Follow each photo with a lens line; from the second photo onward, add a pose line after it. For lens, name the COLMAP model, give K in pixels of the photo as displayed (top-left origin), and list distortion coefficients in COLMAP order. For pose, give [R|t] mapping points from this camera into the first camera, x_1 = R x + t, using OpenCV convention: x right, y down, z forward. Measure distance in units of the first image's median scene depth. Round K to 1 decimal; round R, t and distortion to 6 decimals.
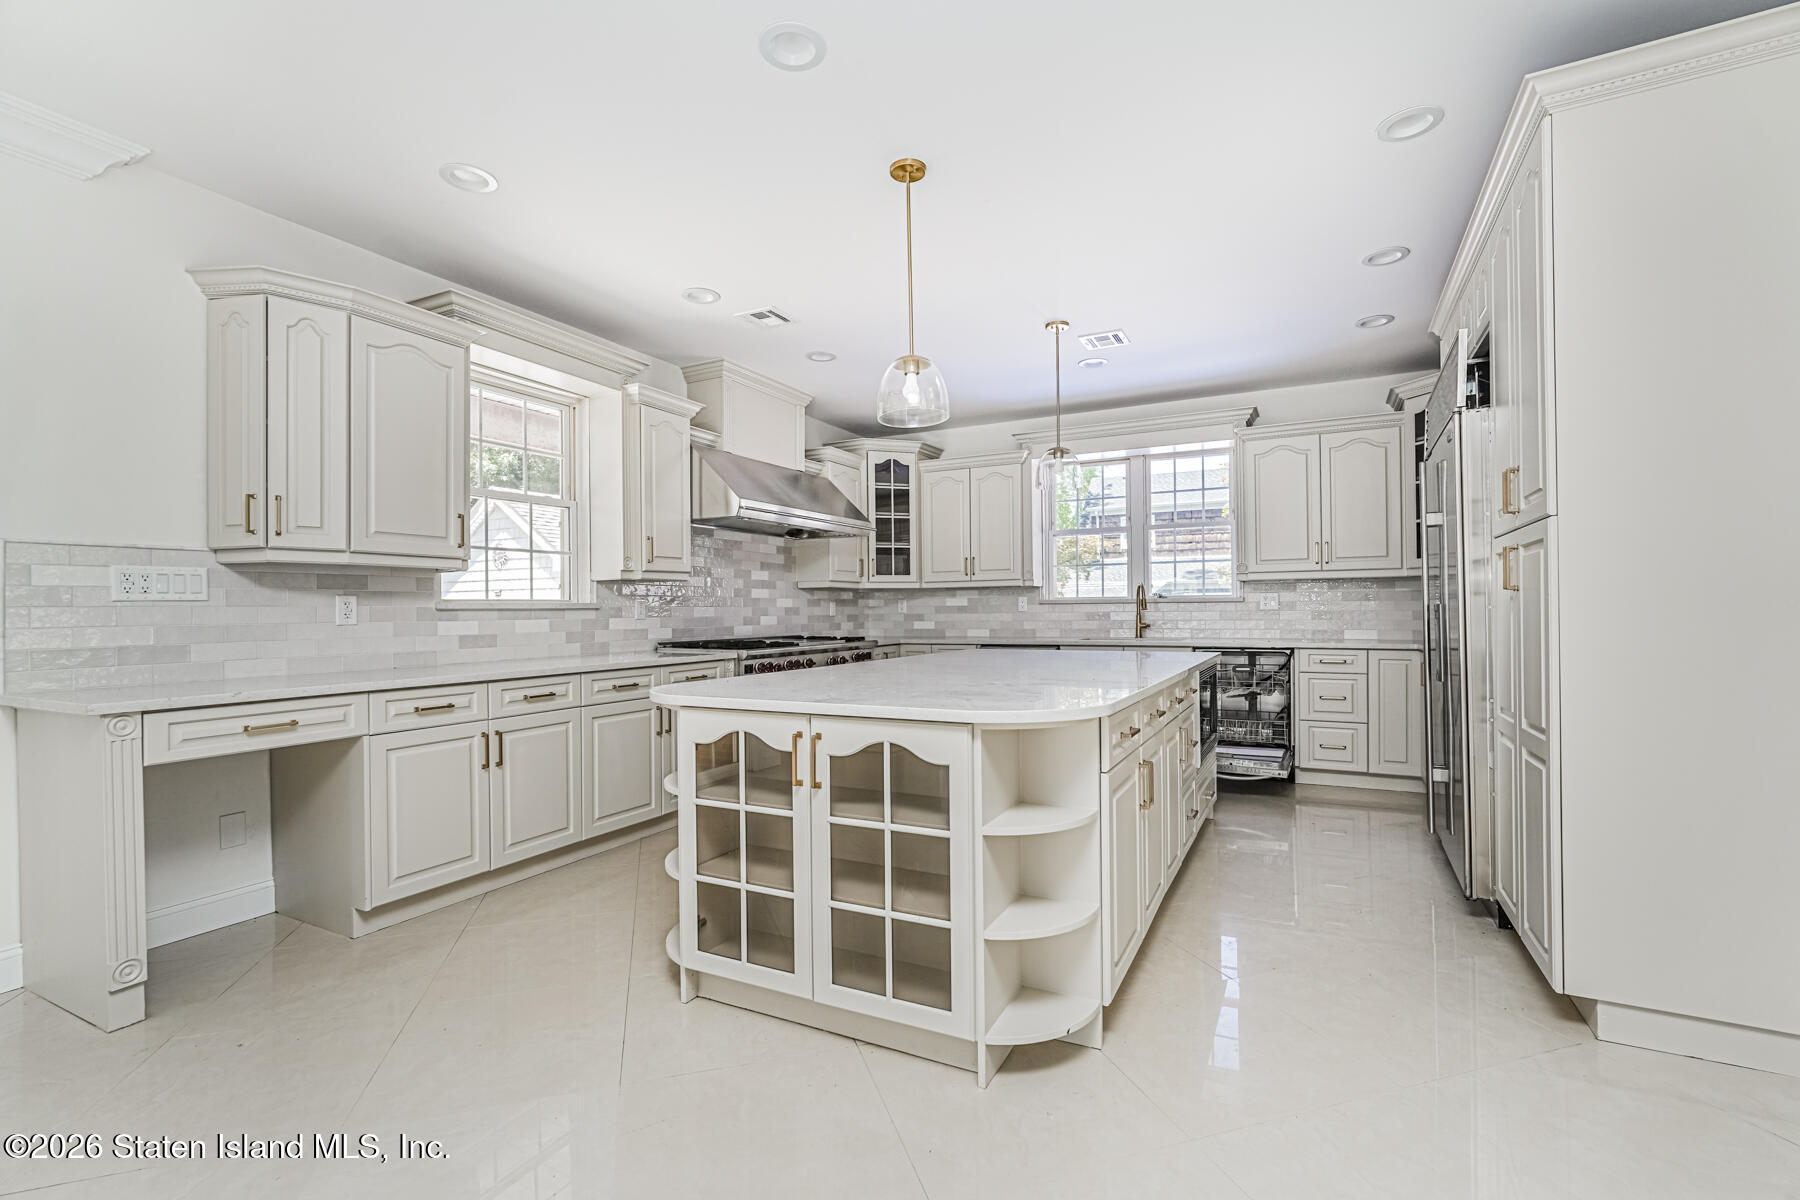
lens RADIAL K [[799.0, 0, 904.7], [0, 799.0, 605.0], [0, 0, 1]] dist [-0.010641, 0.005336]
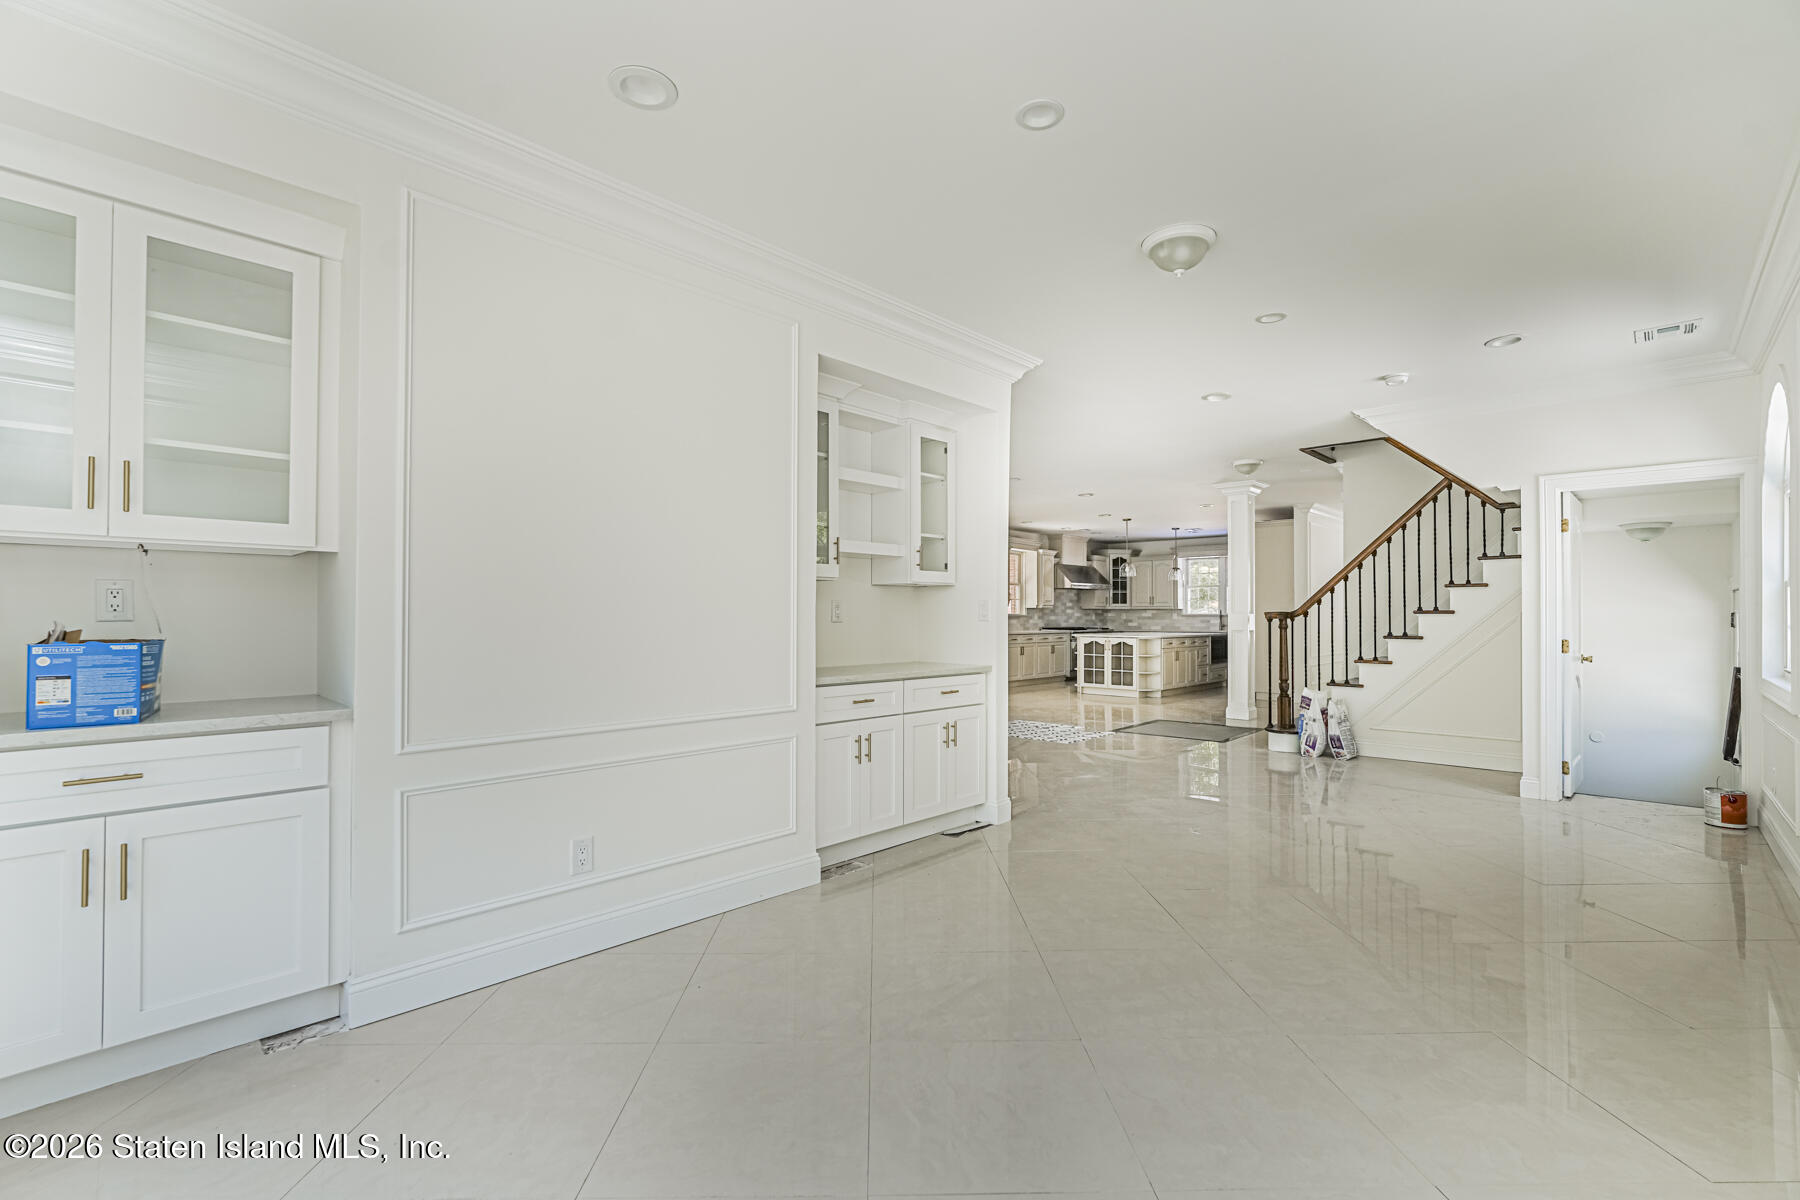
lens RADIAL K [[799.0, 0, 898.8], [0, 799.0, 606.0], [0, 0, 1]] dist [-0.010641, 0.005336]
pose [[0.963667, 0.008281, -0.266978, -0.017650], [-0.009451, 0.999951, -0.003097, -0.022194], [0.266939, 0.005508, 0.963698, -2.106239]]
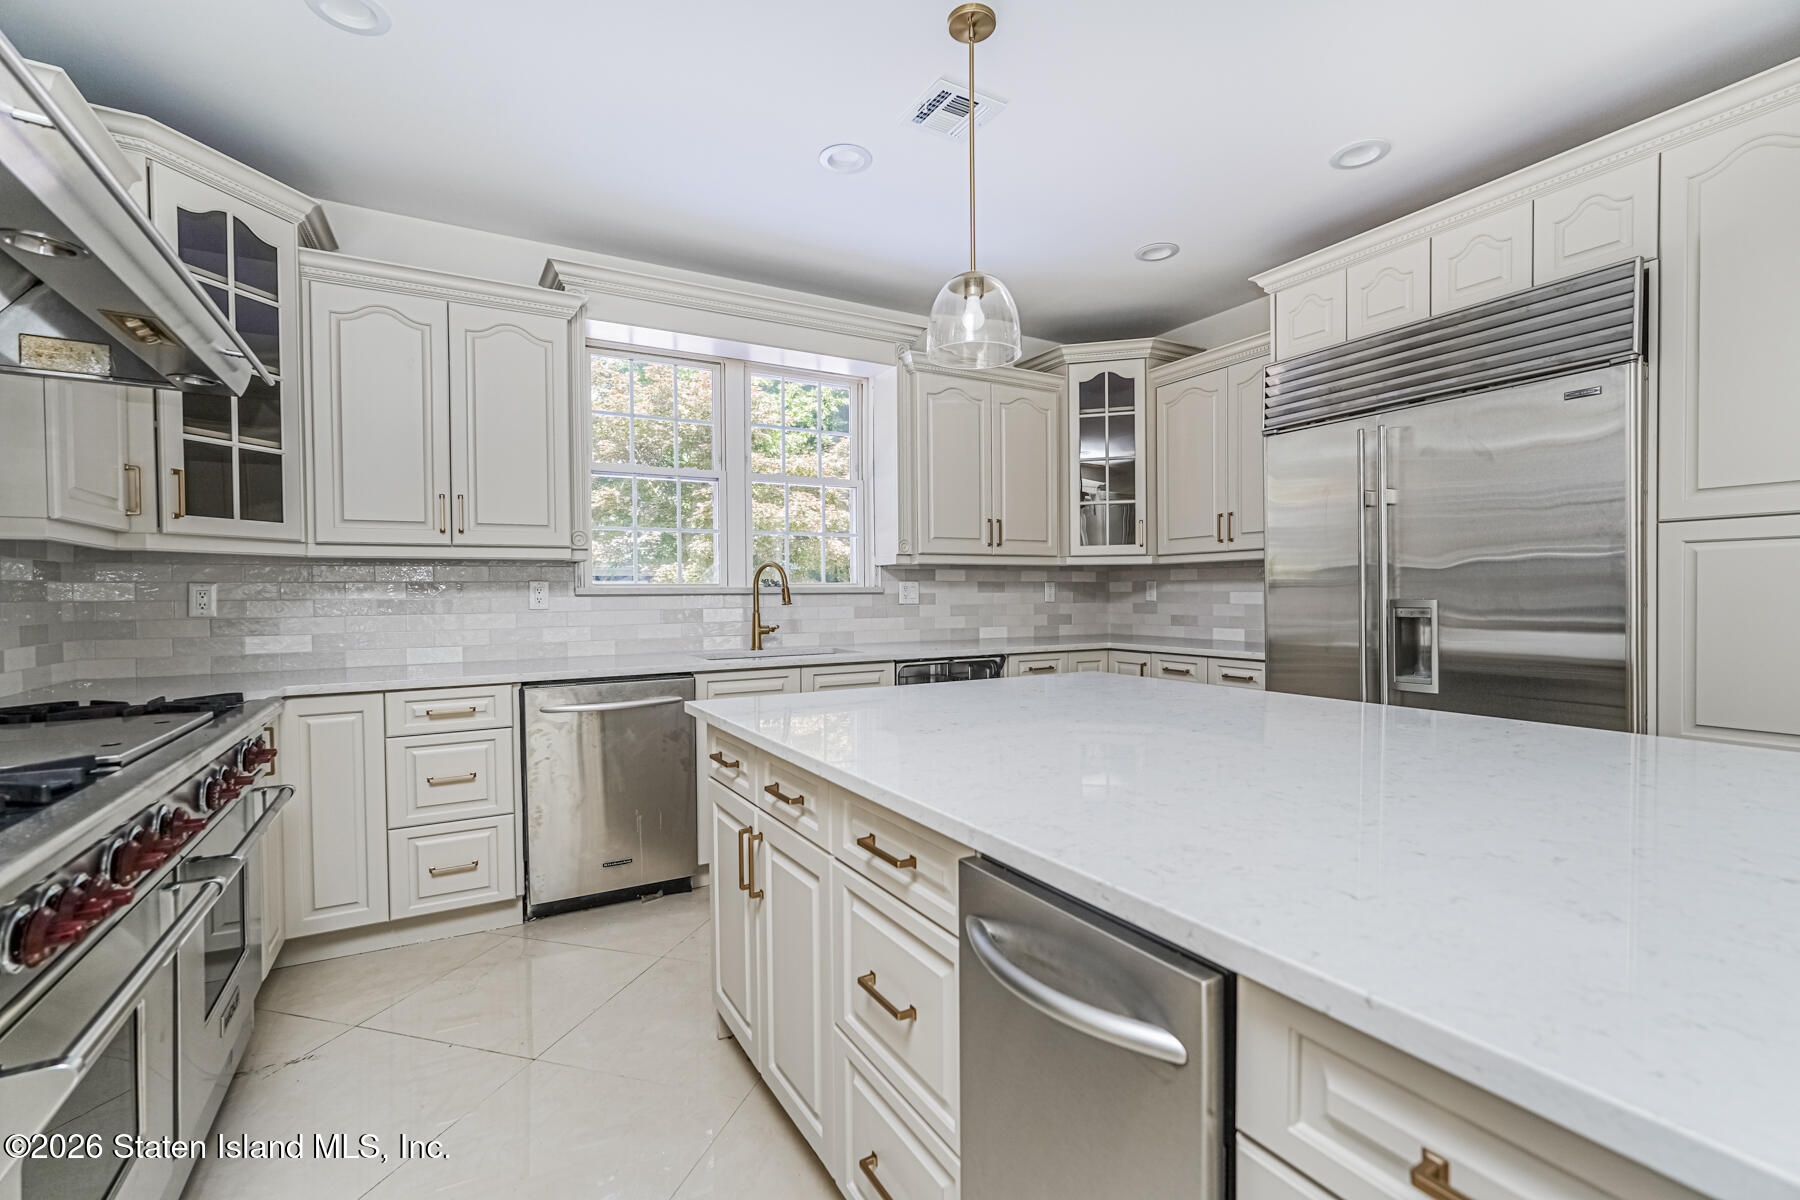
lens RADIAL K [[799.0, 0, 906.8], [0, 799.0, 604.5], [0, 0, 1]] dist [-0.010641, 0.005336]
pose [[0.536892, -0.008008, 0.843613, -0.219178], [-0.004525, 0.999913, 0.012371, -0.003539], [-0.843639, -0.010459, 0.536809, 0.699839]]
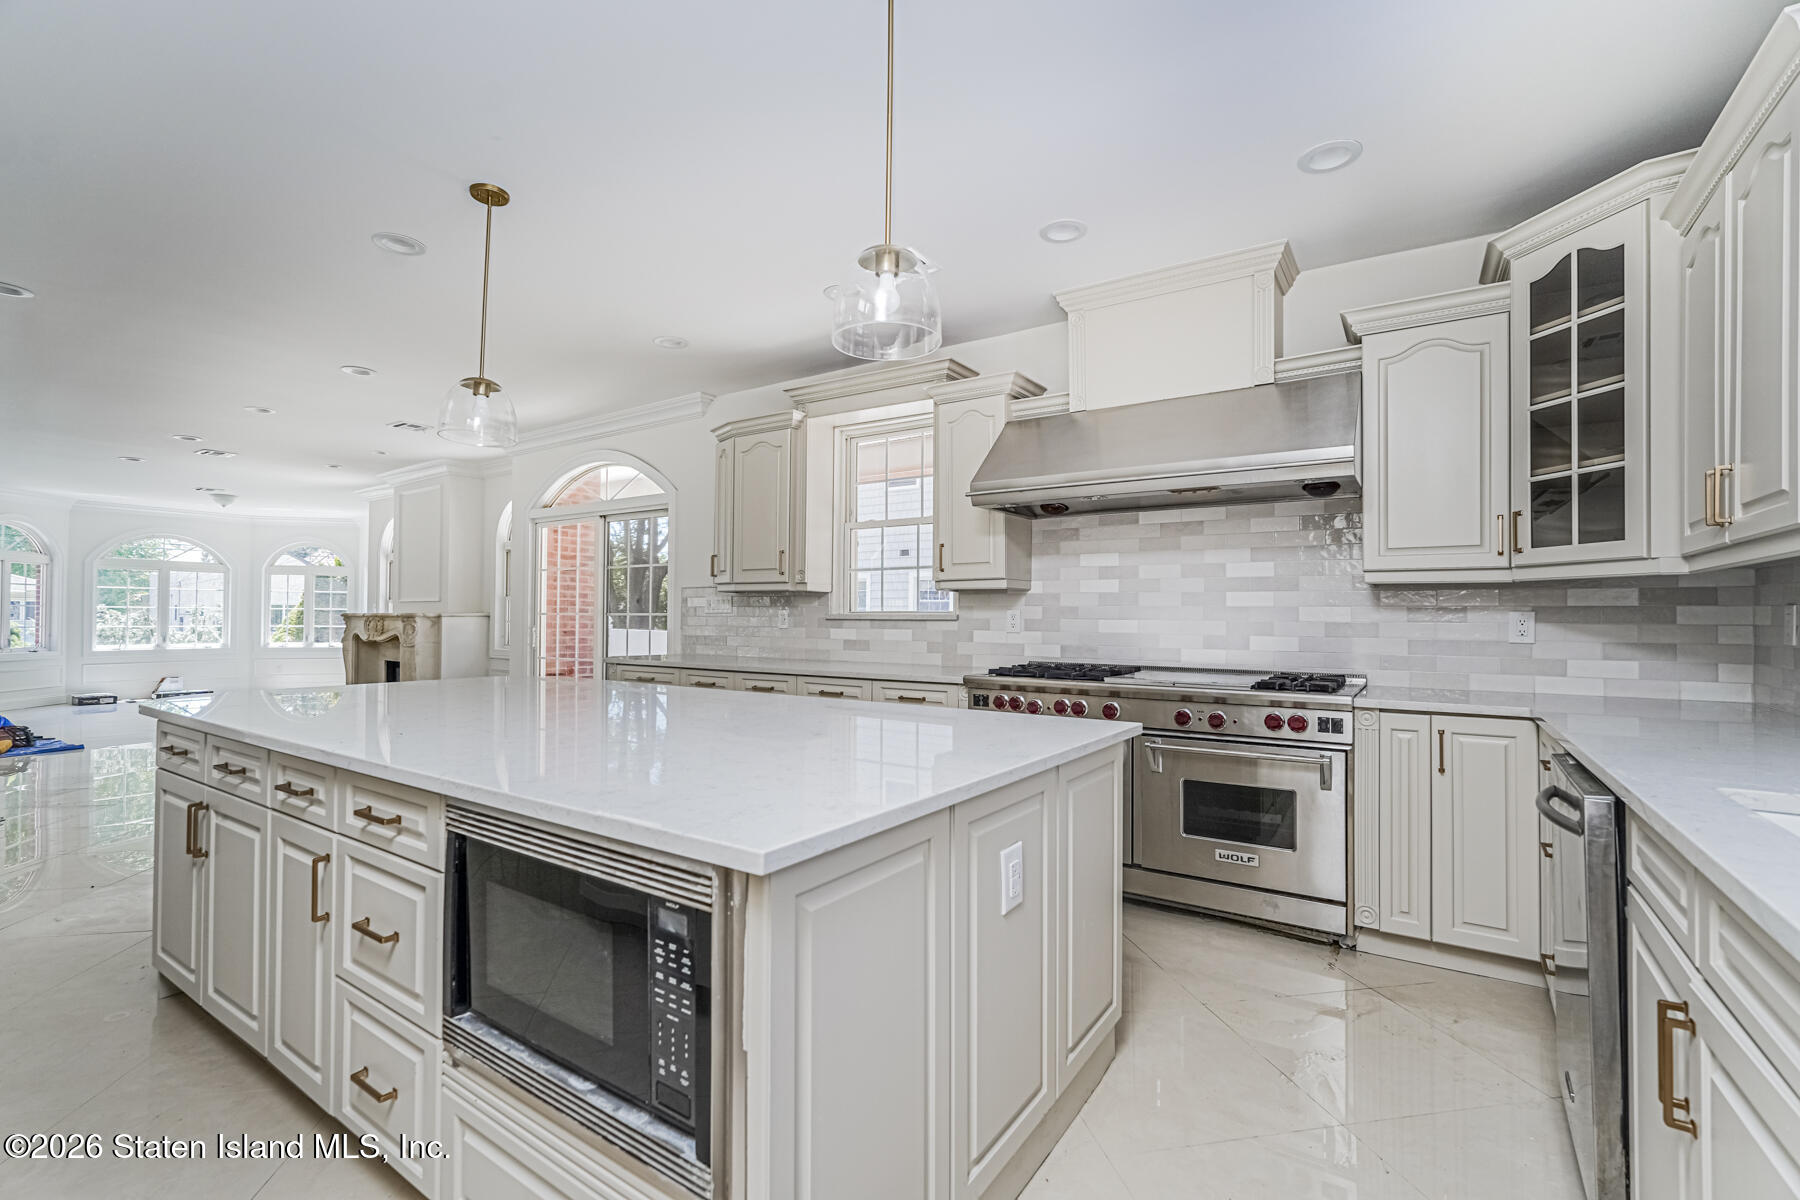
lens RADIAL K [[799.0, 0, 885.7], [0, 799.0, 601.6], [0, 0, 1]] dist [-0.010641, 0.005336]
pose [[-0.122350, -0.006215, -0.992468, 0.555180], [0.003518, 0.999971, -0.006696, -0.010960], [0.992481, -0.004311, -0.122325, 0.951056]]
